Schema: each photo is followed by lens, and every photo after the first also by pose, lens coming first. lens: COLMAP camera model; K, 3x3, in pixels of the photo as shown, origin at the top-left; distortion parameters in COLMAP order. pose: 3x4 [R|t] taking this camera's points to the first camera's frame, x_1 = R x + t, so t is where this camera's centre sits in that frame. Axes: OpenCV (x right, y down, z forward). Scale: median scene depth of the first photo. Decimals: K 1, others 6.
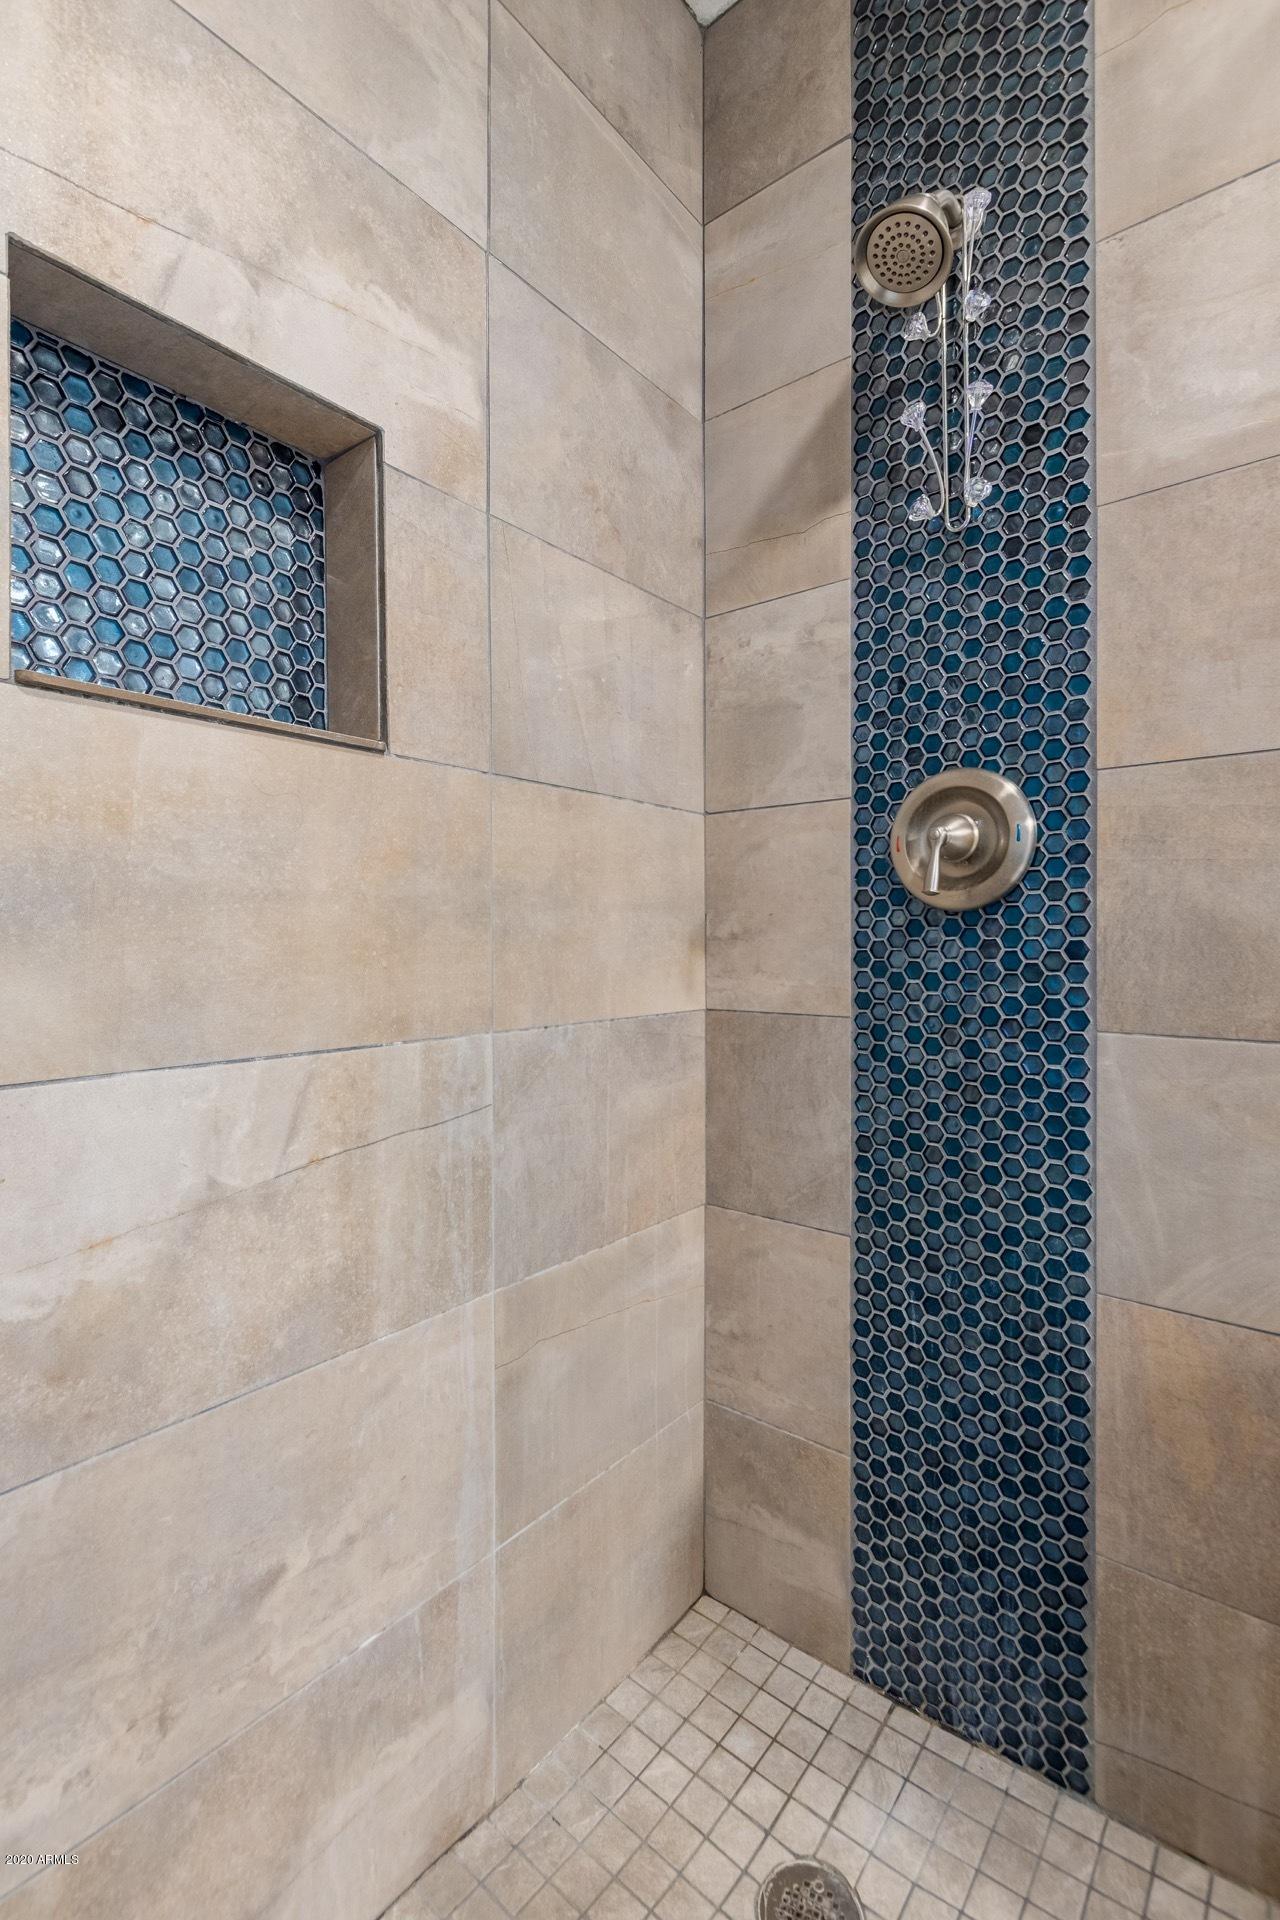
lens RADIAL K [[878.5, 0, 627.3], [0, 878.5, 945.0], [0, 0, 1]] dist [0.007173, -0.004931]
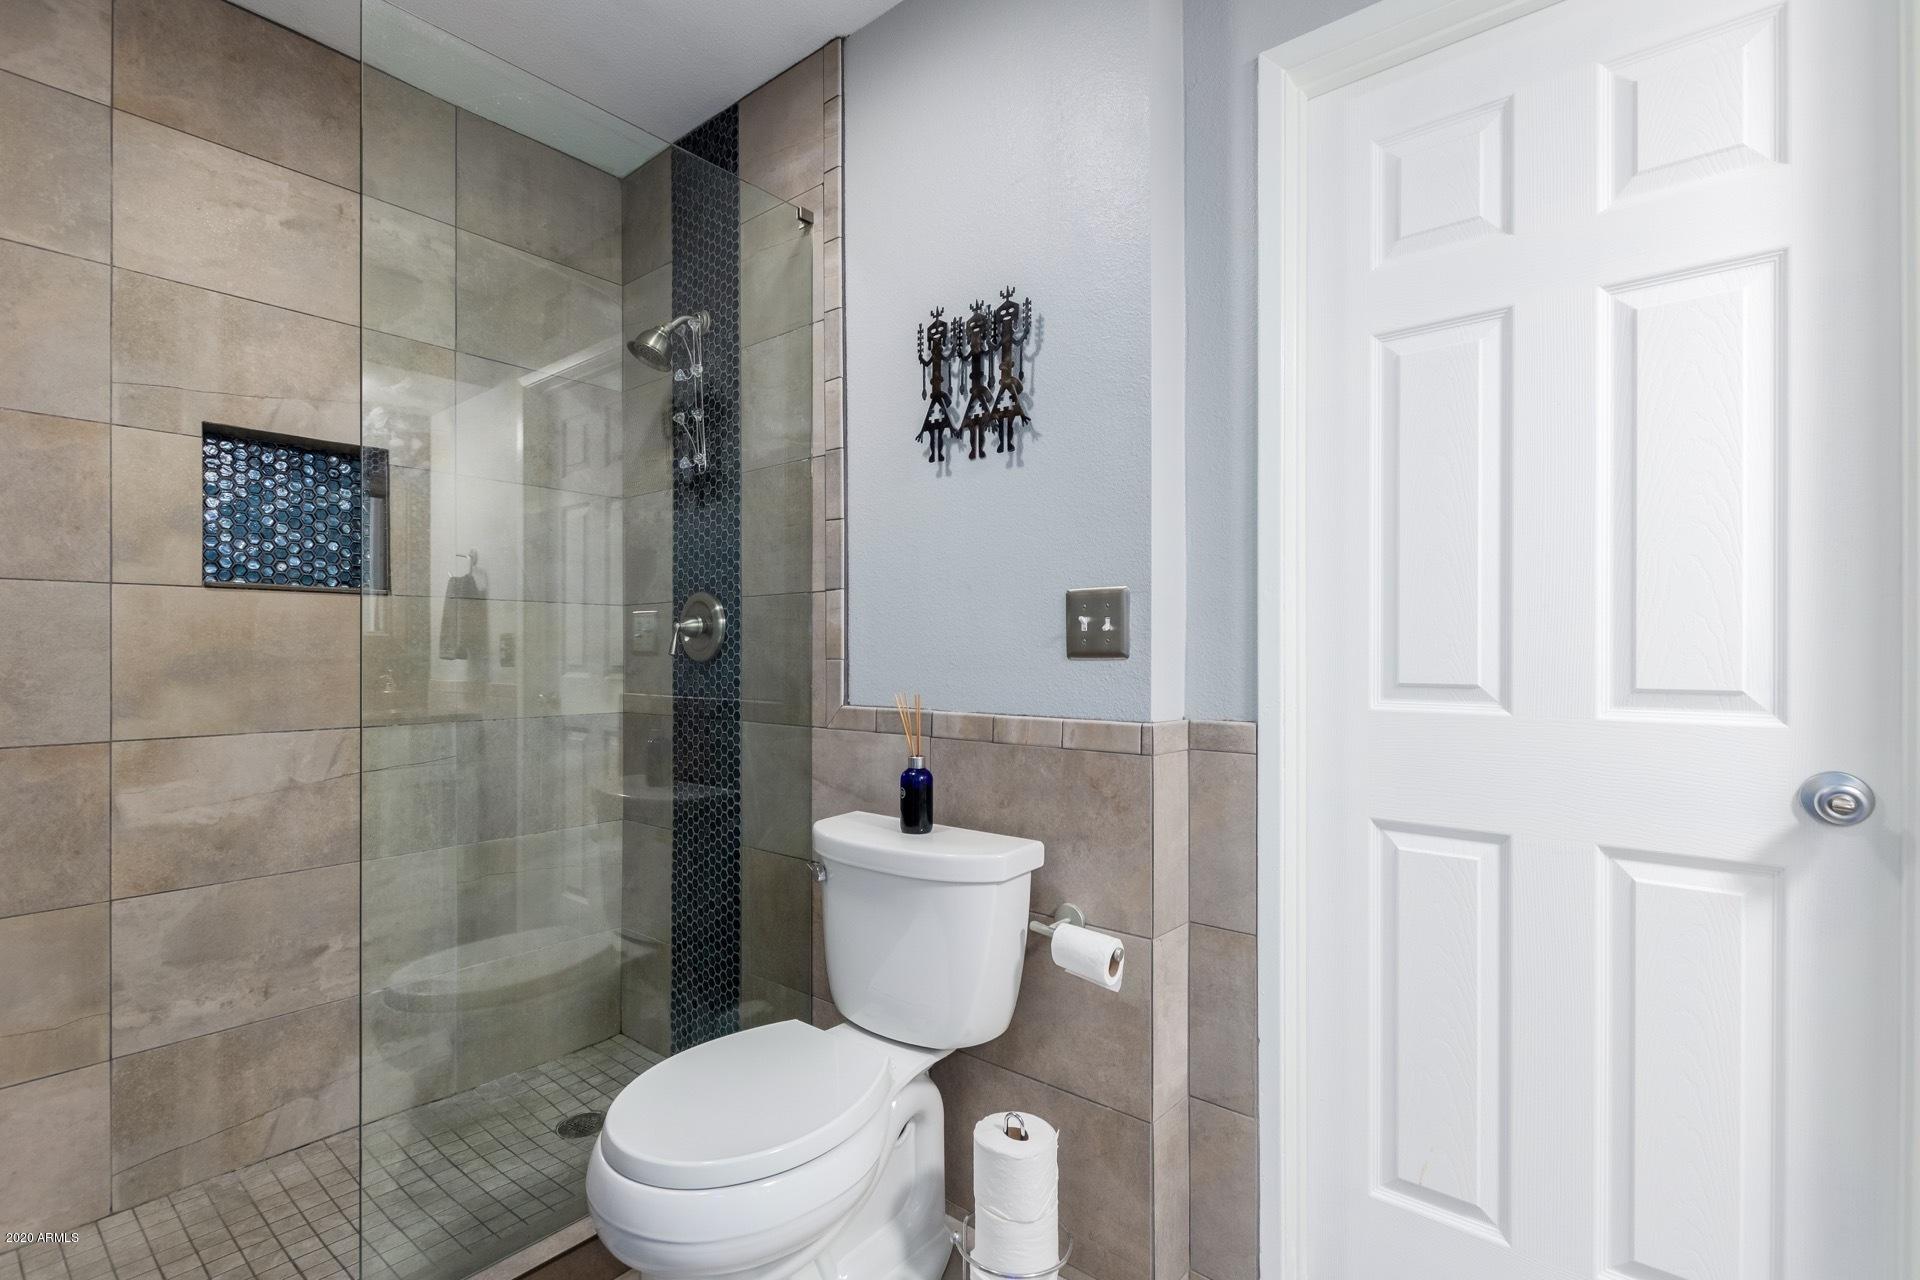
lens RADIAL K [[878.5, 0, 962.2], [0, 878.5, 650.7], [0, 0, 1]] dist [0.007173, -0.004931]
pose [[0.999995, 0.001321, 0.002937, 1.046946], [-0.001296, 0.999964, -0.008384, -0.053422], [-0.002948, 0.008380, 0.999961, -1.101224]]
